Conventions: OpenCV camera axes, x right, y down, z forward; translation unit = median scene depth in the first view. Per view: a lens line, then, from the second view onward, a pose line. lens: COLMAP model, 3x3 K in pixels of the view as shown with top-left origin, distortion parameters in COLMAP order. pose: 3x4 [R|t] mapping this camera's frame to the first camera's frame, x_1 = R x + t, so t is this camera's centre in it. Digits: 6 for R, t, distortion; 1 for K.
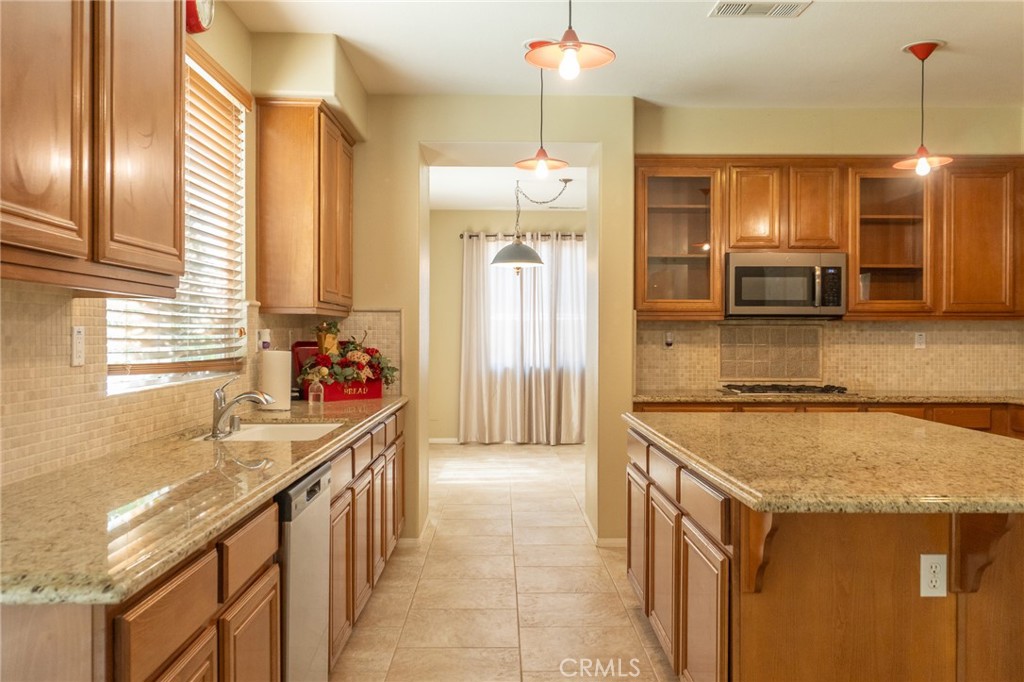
lens RADIAL K [[882.4, 0, 513.2], [0, 882.4, 335.9], [0, 0, 1]] dist [-0.006787, -0.000539]
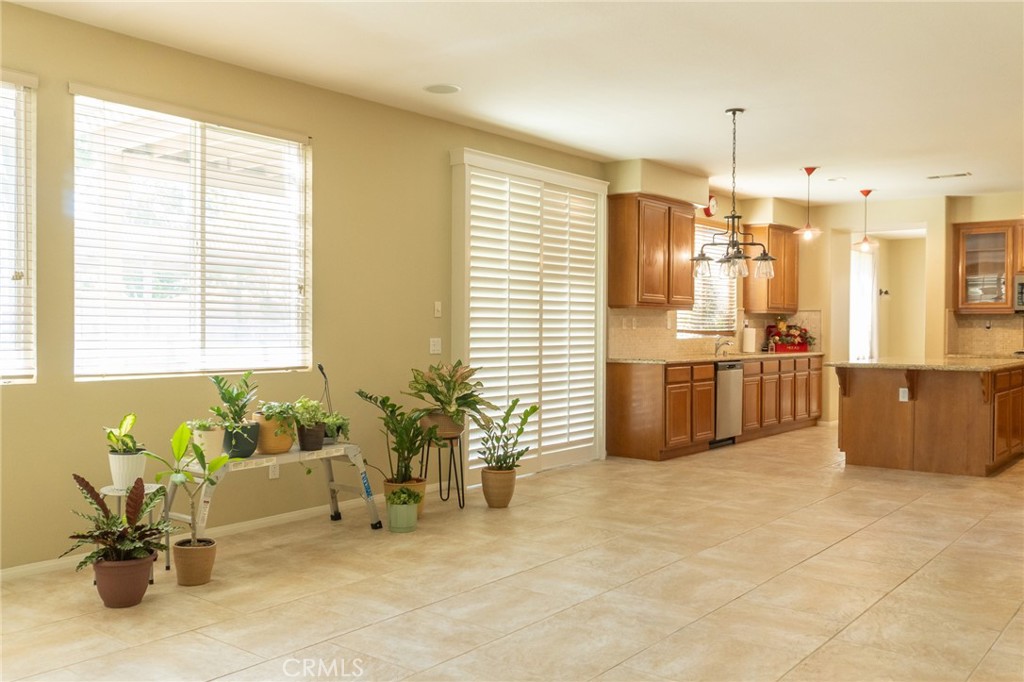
lens RADIAL K [[882.4, 0, 513.2], [0, 882.4, 335.9], [0, 0, 1]] dist [-0.006787, -0.000539]
pose [[0.775794, 0.007583, -0.630940, 0.715005], [-0.002834, 0.999960, 0.008533, 0.017578], [0.630980, -0.004832, 0.775784, -1.221741]]
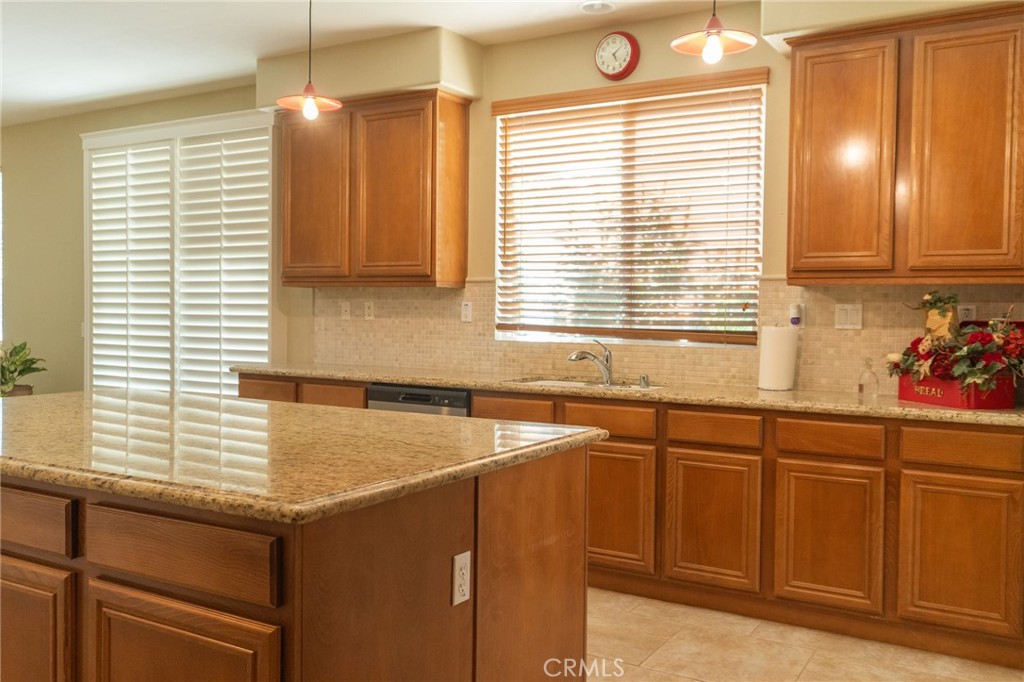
lens RADIAL K [[882.4, 0, 513.2], [0, 882.4, 335.9], [0, 0, 1]] dist [-0.006787, -0.000539]
pose [[-0.514063, 0.013351, -0.857649, 0.628029], [-0.016322, 0.999546, 0.025344, 0.006615], [0.857597, 0.027027, -0.513611, 1.142084]]
